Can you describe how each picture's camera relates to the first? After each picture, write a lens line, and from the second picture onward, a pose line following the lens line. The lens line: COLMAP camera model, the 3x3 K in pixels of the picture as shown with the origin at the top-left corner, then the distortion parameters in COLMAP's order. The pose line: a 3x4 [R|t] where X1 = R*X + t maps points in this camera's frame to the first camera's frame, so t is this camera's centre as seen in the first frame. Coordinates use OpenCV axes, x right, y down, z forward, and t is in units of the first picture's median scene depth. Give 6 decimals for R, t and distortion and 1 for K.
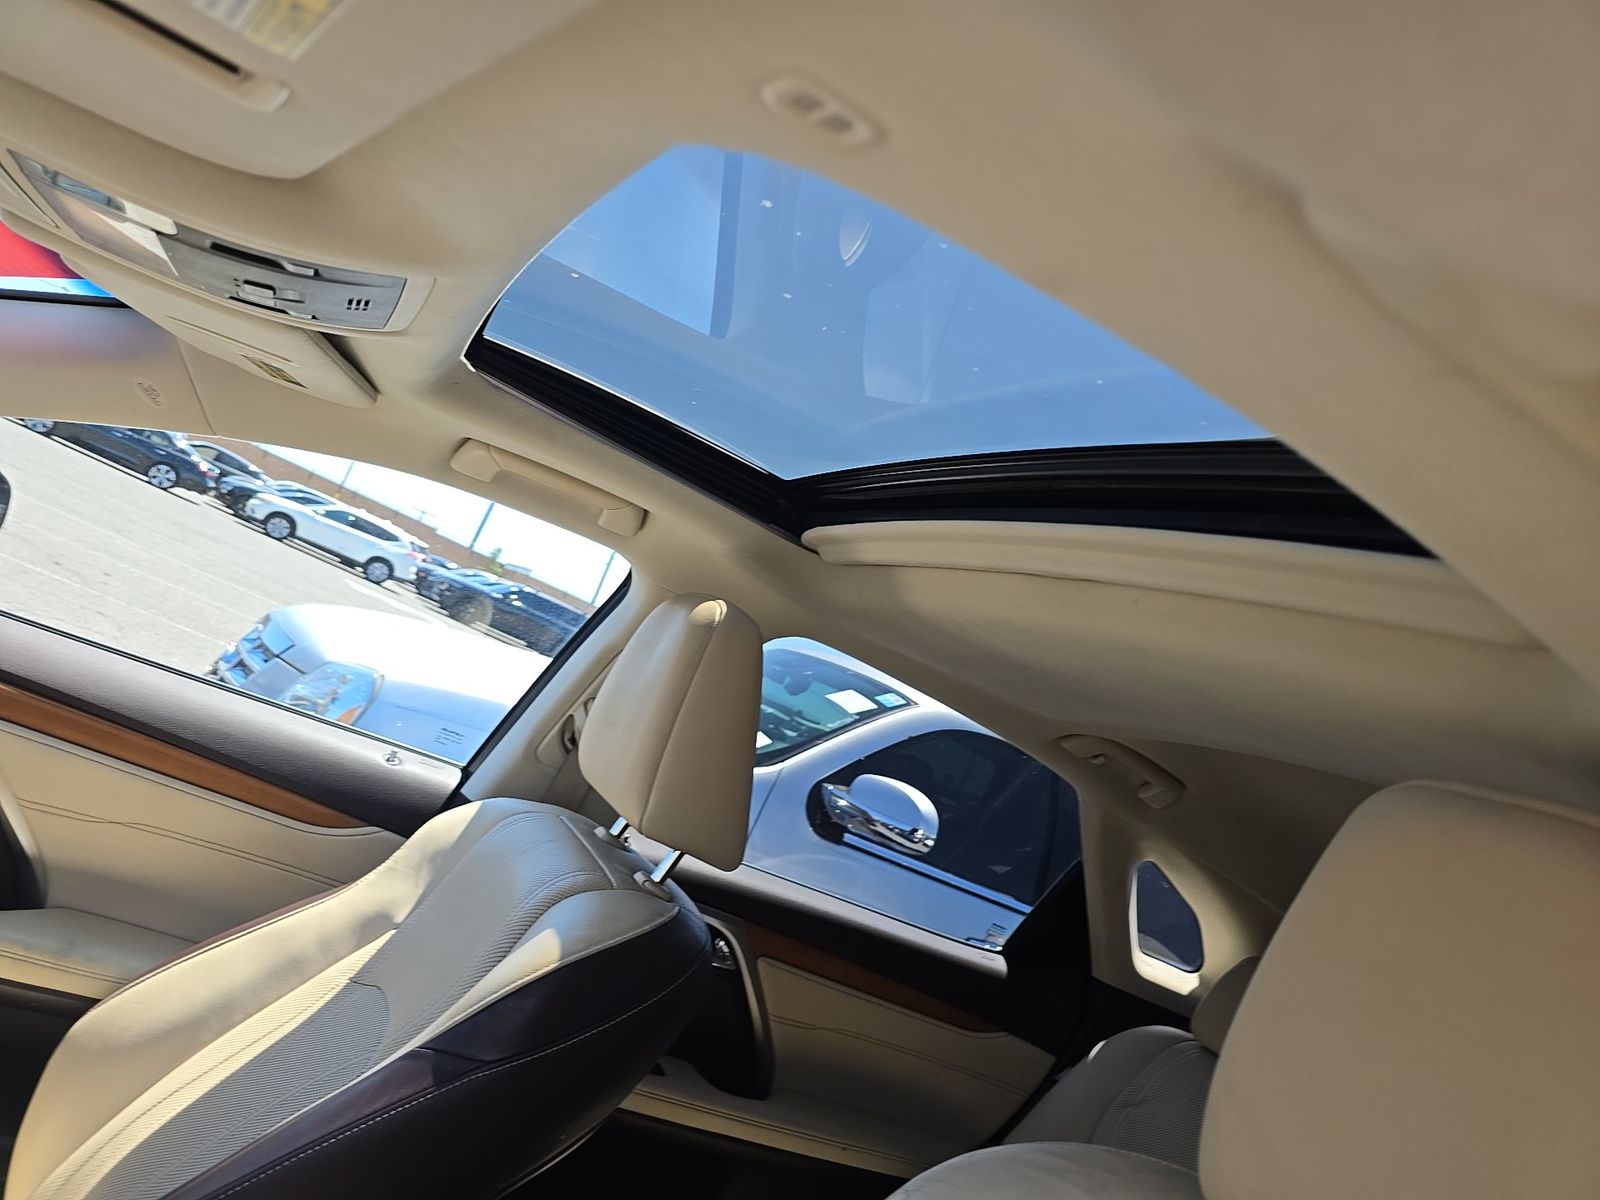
lens RADIAL K [[1092.8, 0, 800.0], [0, 1092.8, 600.0], [0, 0, 1]] dist [0.057362, -0.045476]
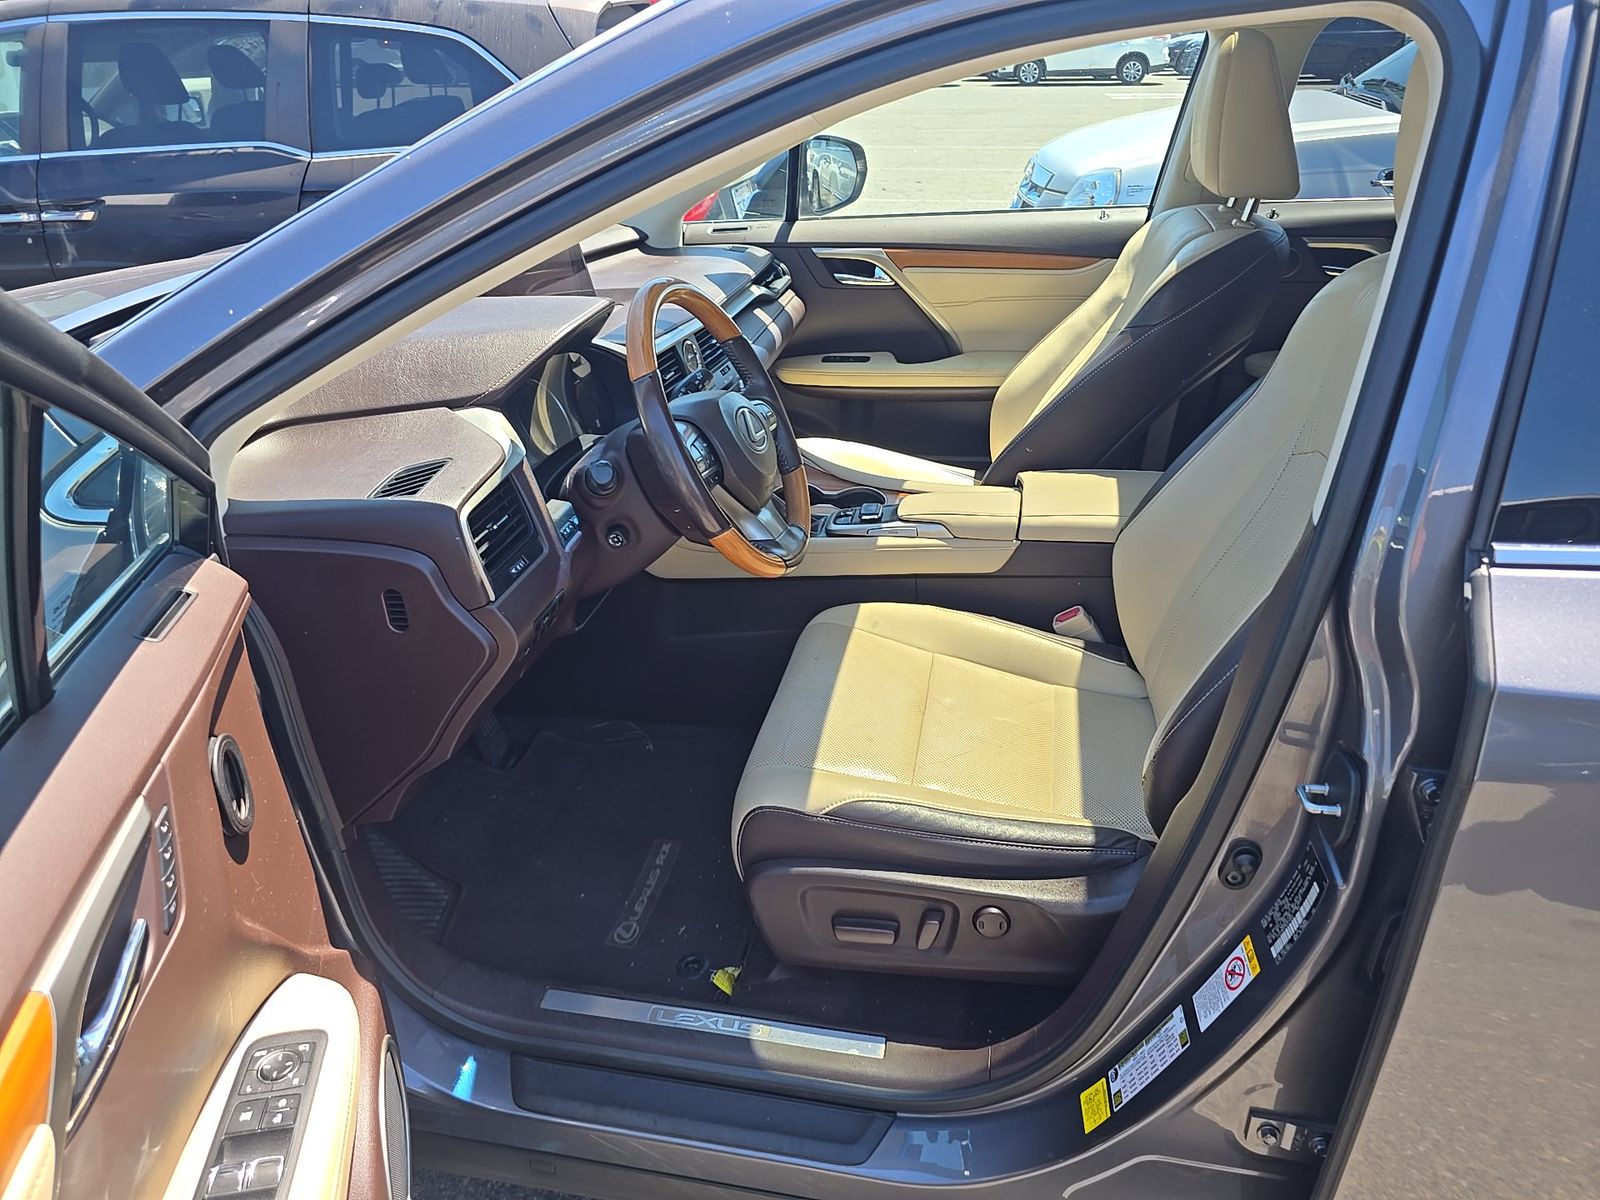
lens RADIAL K [[1092.8, 0, 800.0], [0, 1092.8, 600.0], [0, 0, 1]] dist [0.057362, -0.045476]
pose [[0.713148, -0.122481, -0.690230, 0.391889], [0.408065, 0.873136, 0.266677, 0.026507], [0.570002, -0.471839, 0.672655, -0.655573]]
